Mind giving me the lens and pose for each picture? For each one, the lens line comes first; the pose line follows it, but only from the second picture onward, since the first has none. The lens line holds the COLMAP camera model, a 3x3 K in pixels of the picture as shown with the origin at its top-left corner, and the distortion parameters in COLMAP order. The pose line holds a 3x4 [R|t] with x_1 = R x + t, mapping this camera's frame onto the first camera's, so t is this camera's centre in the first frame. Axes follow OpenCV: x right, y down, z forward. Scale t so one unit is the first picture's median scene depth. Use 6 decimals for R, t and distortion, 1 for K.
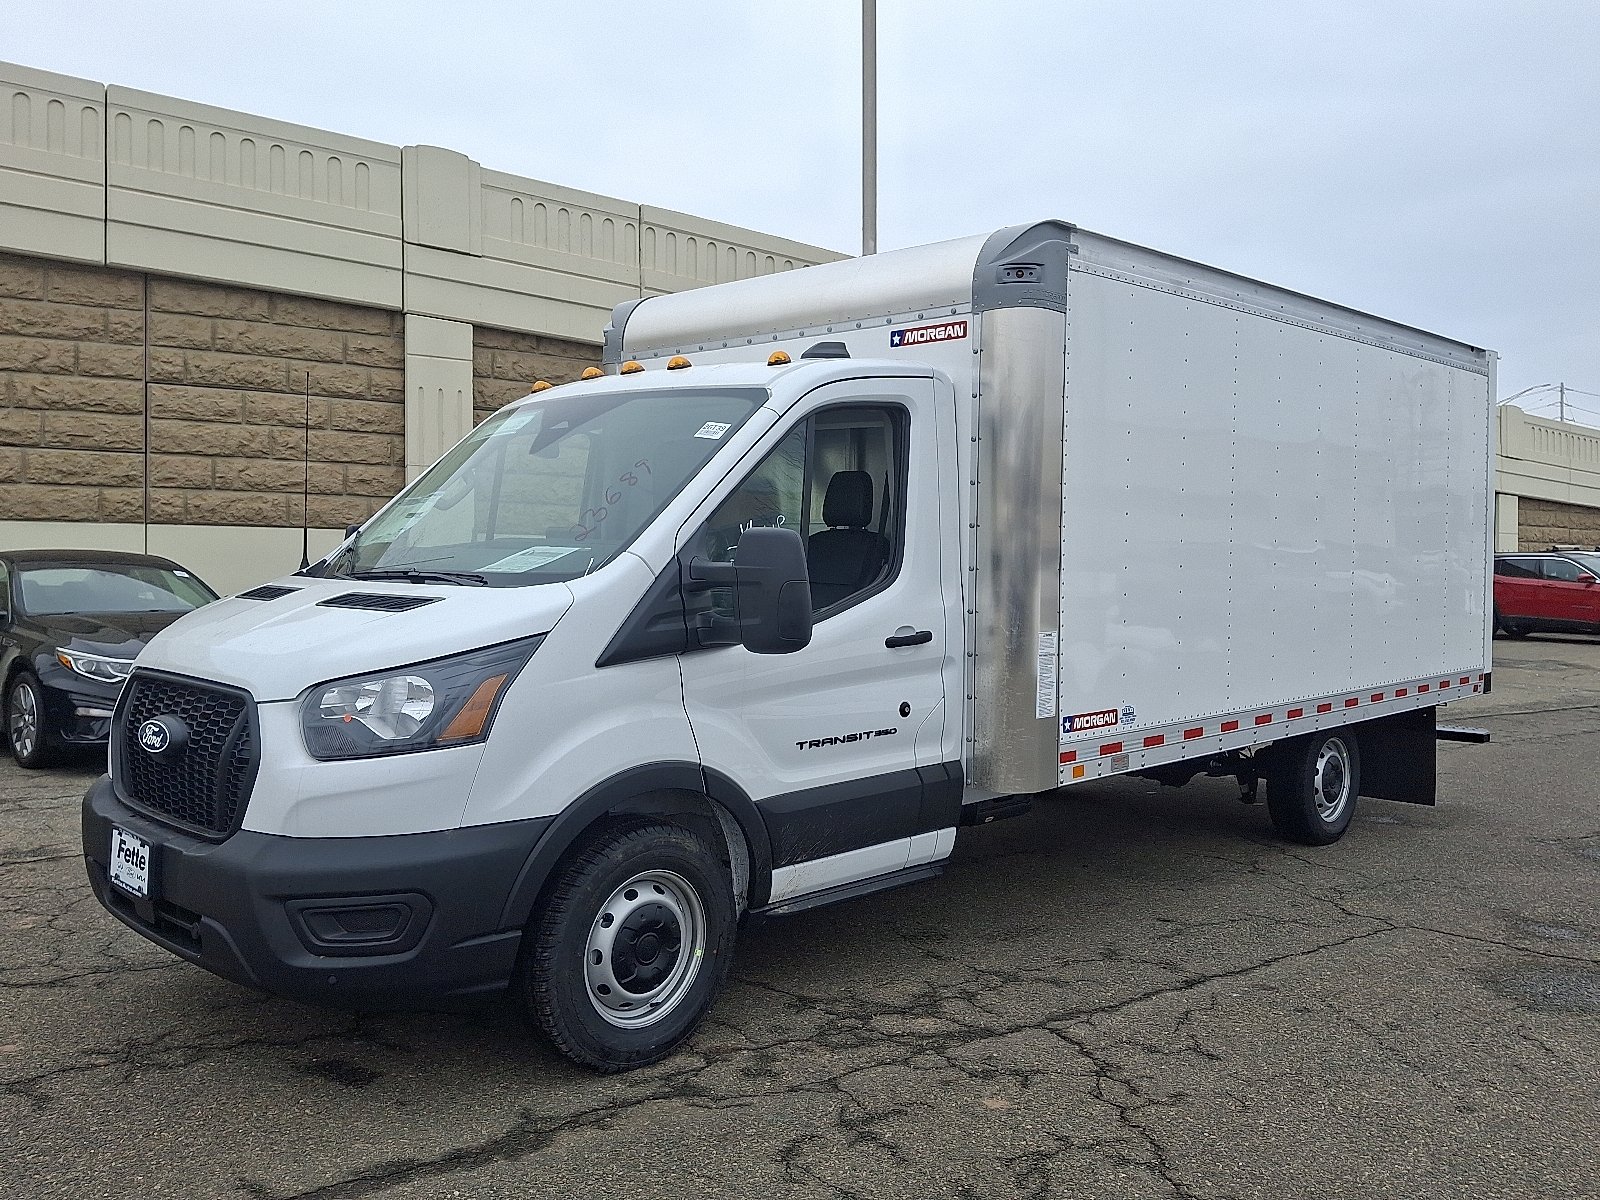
lens RADIAL K [[1213.6, 0, 808.5], [0, 1213.6, 587.6], [0, 0, 1]] dist [0.028145, -0.015268]
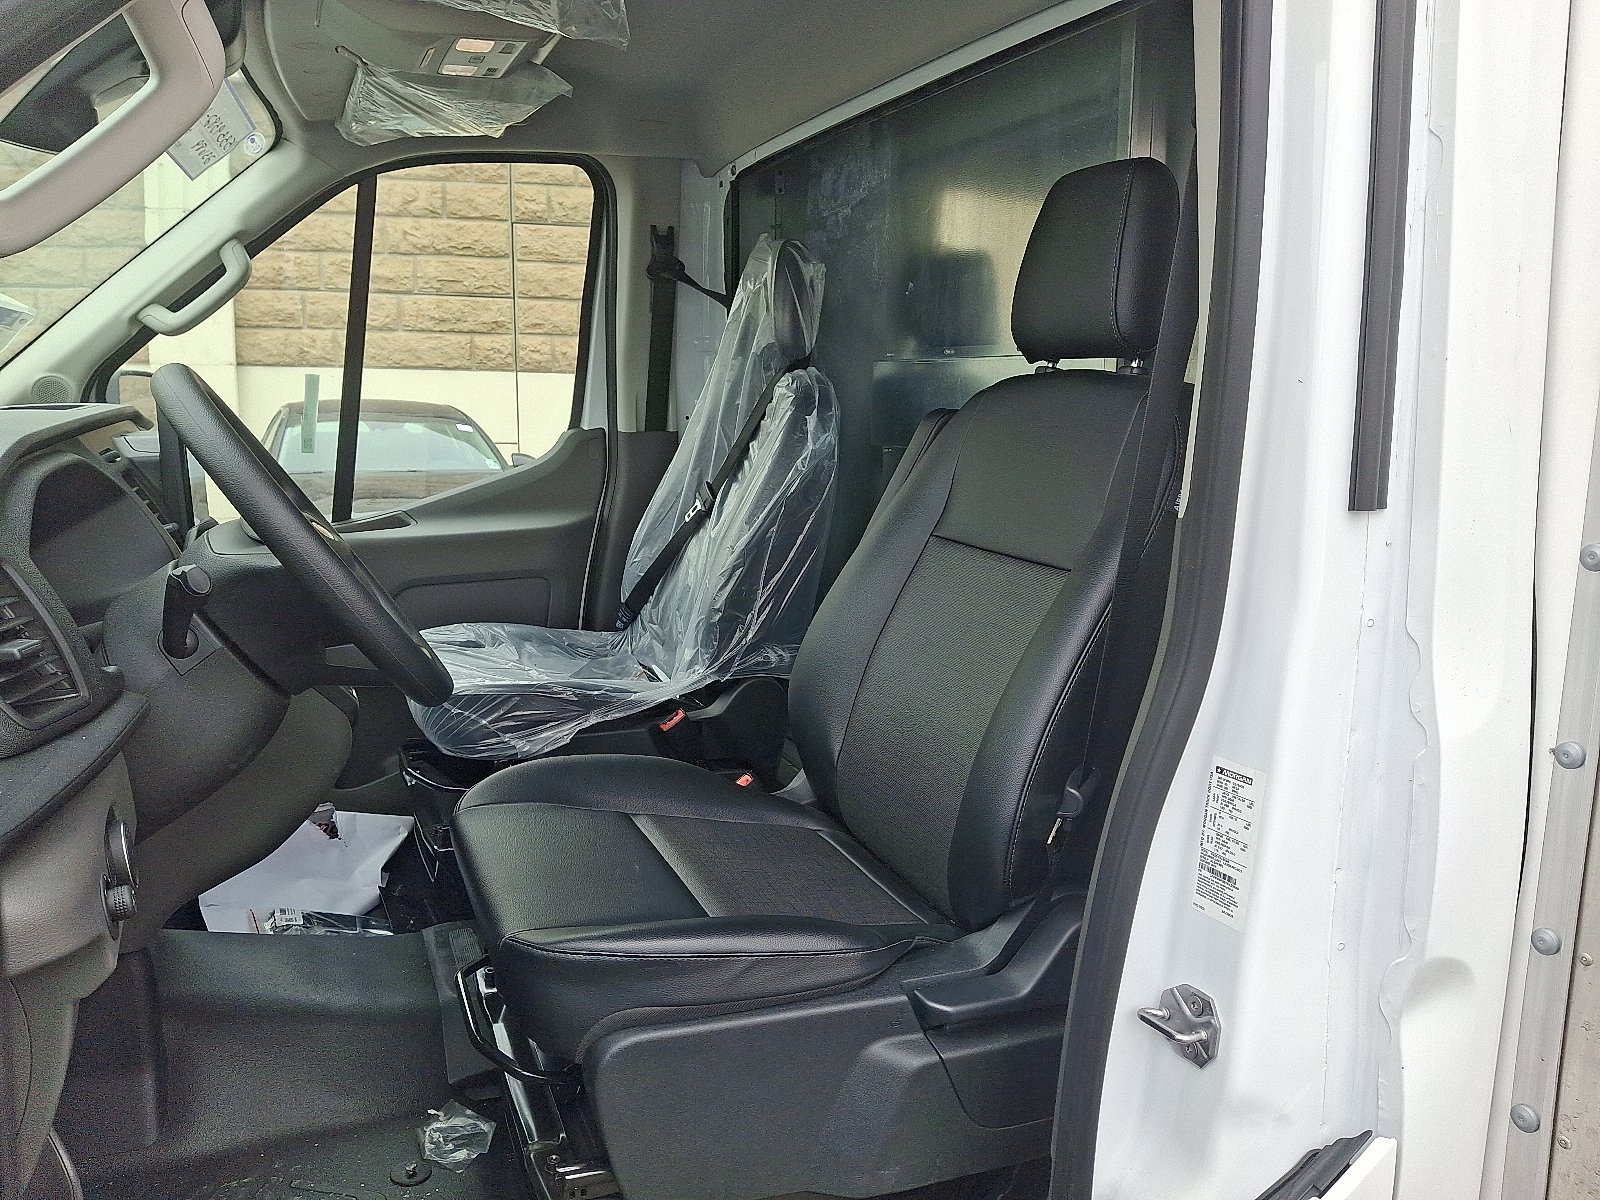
lens RADIAL K [[1213.6, 0, 800.2], [0, 1213.6, 588.8], [0, 0, 1]] dist [0.028145, -0.015268]
pose [[0.939118, 0.056088, -0.338987, 0.015673], [-0.013254, 0.991766, 0.127377, -0.006972], [0.343340, -0.115129, 0.932128, 0.151863]]
